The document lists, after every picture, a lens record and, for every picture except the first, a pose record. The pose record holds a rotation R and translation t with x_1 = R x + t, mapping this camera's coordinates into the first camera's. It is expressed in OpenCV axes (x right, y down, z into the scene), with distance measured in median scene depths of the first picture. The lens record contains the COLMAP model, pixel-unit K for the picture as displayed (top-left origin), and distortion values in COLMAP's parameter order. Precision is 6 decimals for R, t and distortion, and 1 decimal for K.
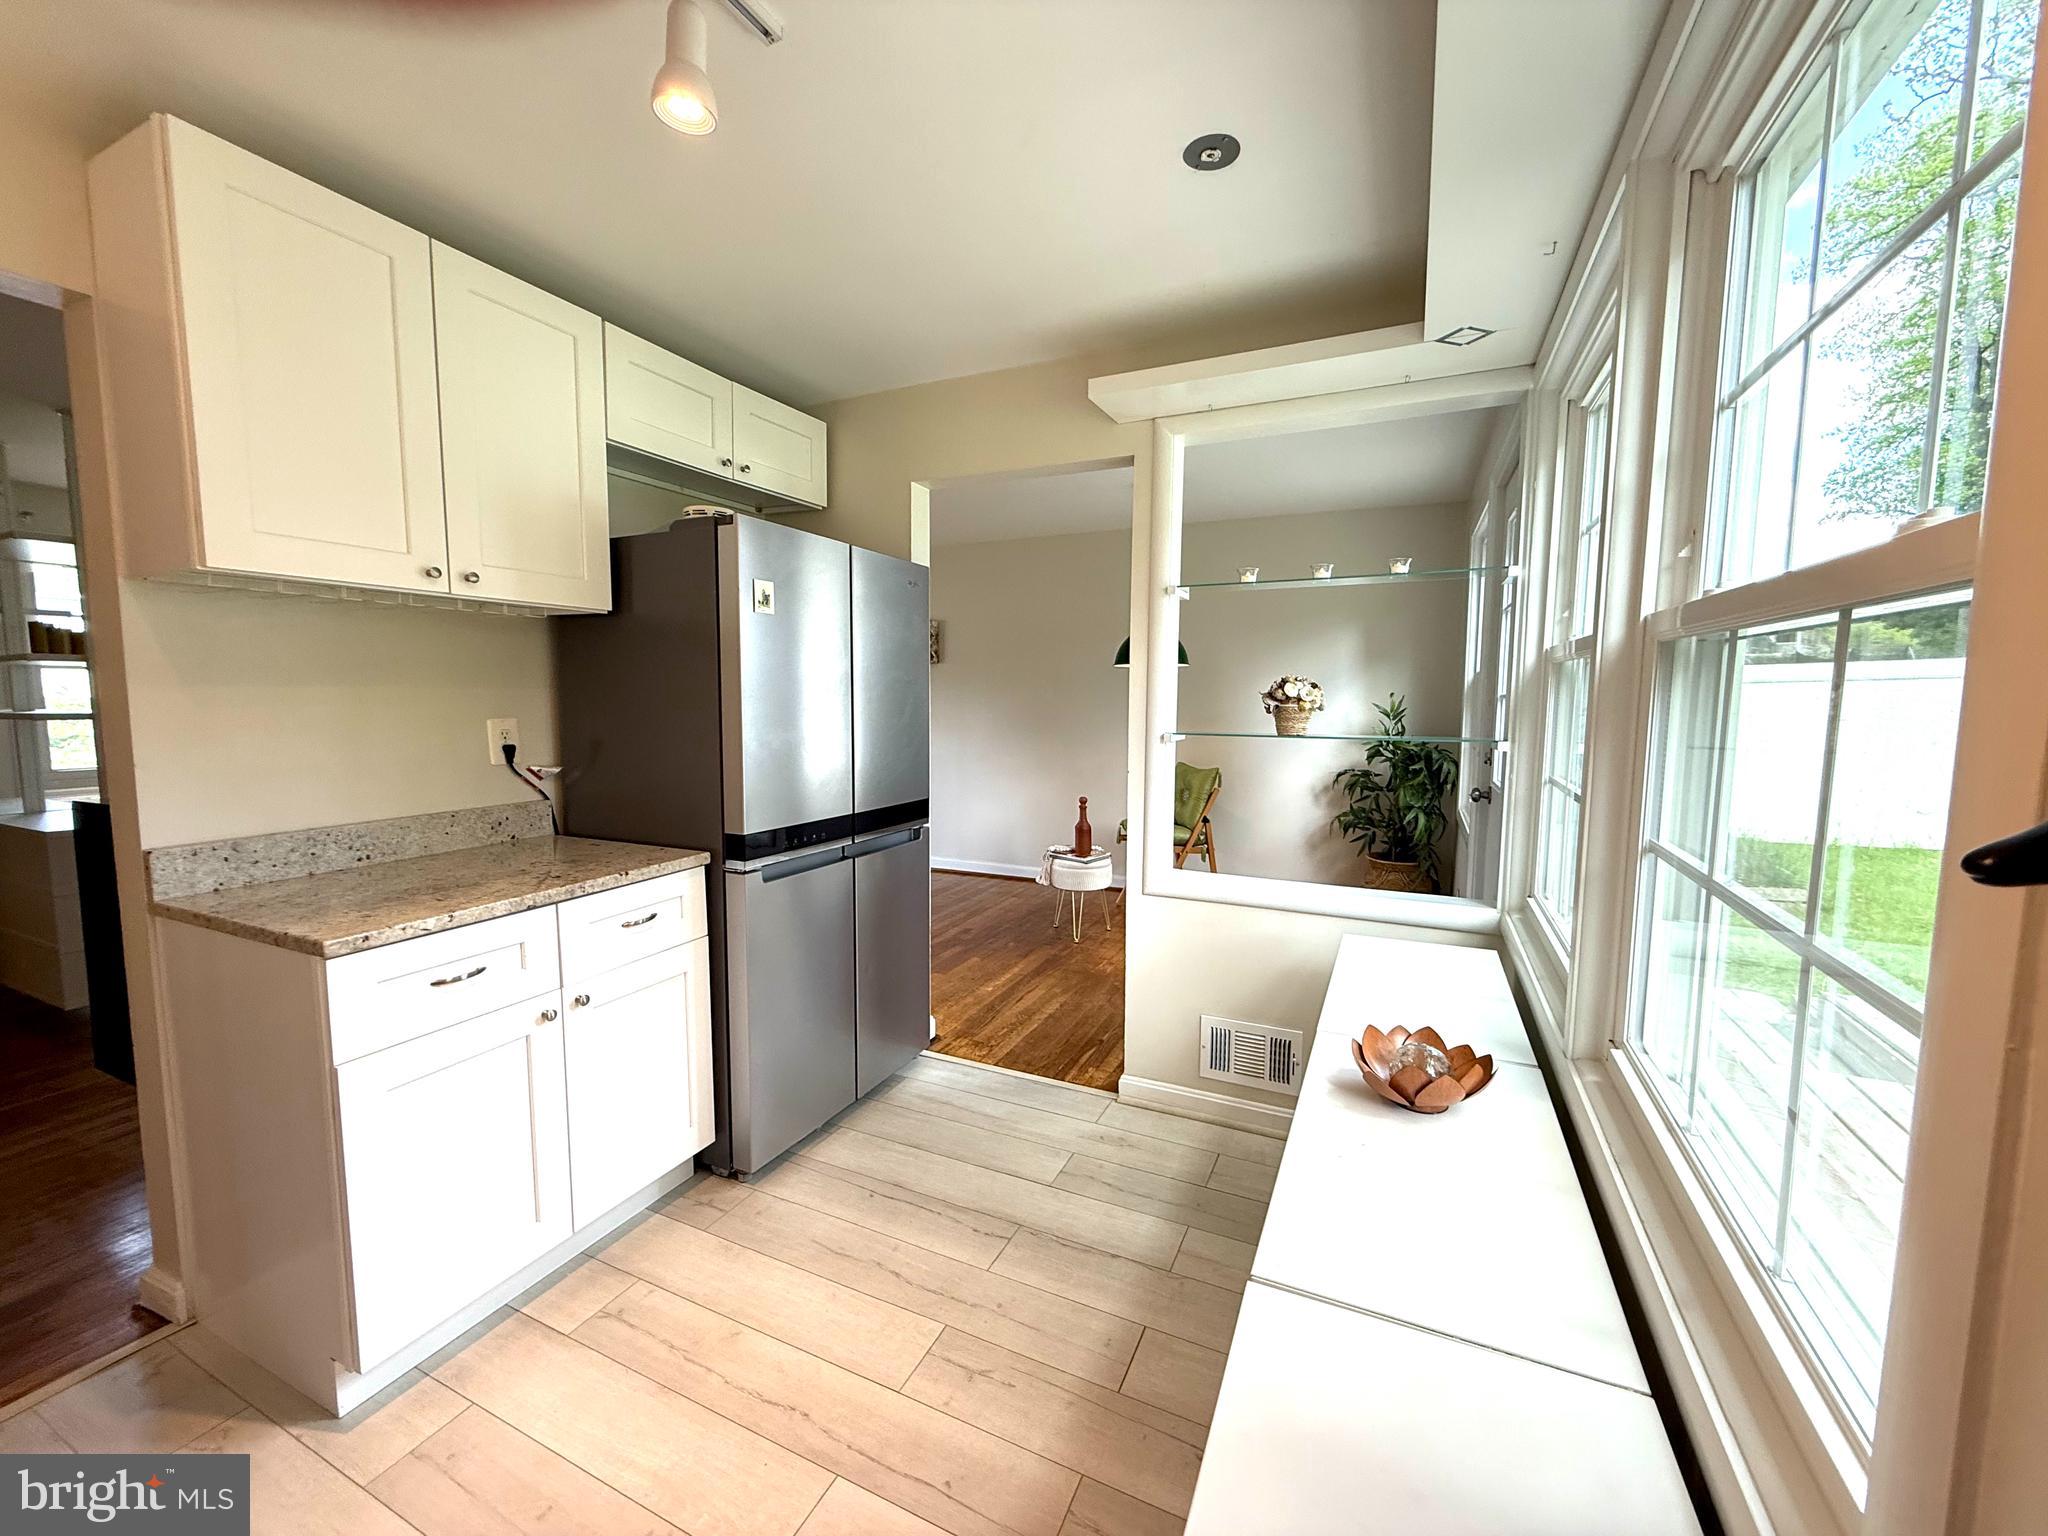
lens RADIAL K [[818.4, 0, 1018.9], [0, 818.4, 763.3], [0, 0, 1]] dist [0.000950, 0.000236]
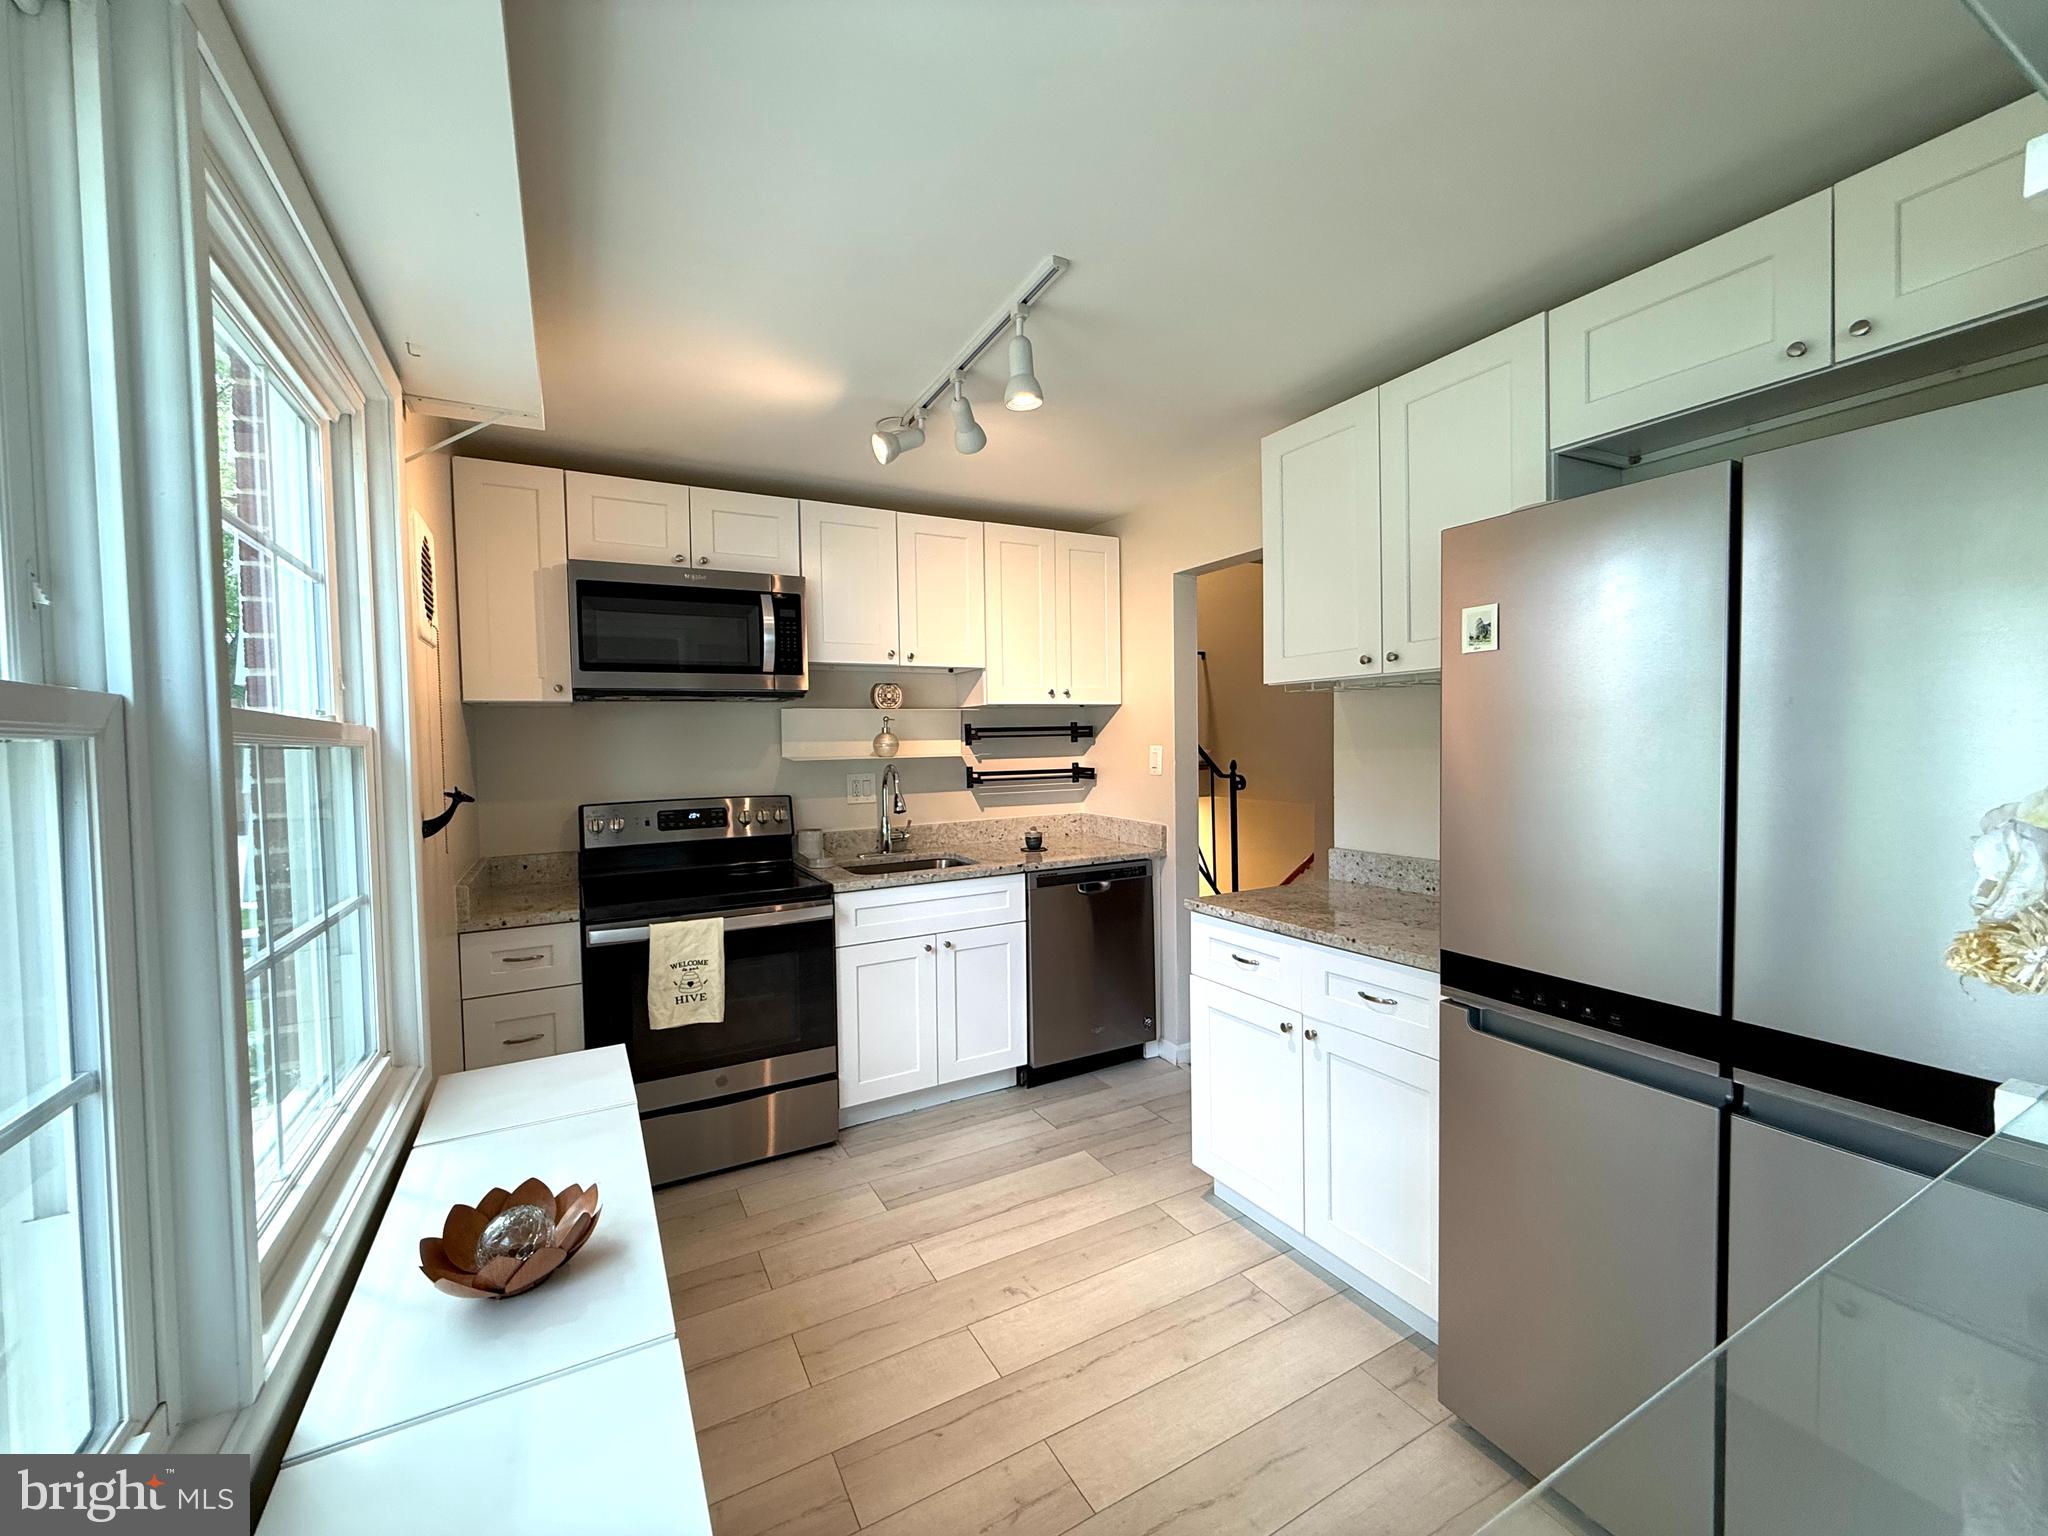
lens RADIAL K [[818.4, 0, 1017.3], [0, 818.4, 767.5], [0, 0, 1]] dist [0.000950, 0.000236]
pose [[-0.588269, 0.032173, -0.808025, 0.585262], [-0.054905, 0.995313, 0.079603, -0.137430], [0.806799, 0.091192, -0.583746, 1.282627]]
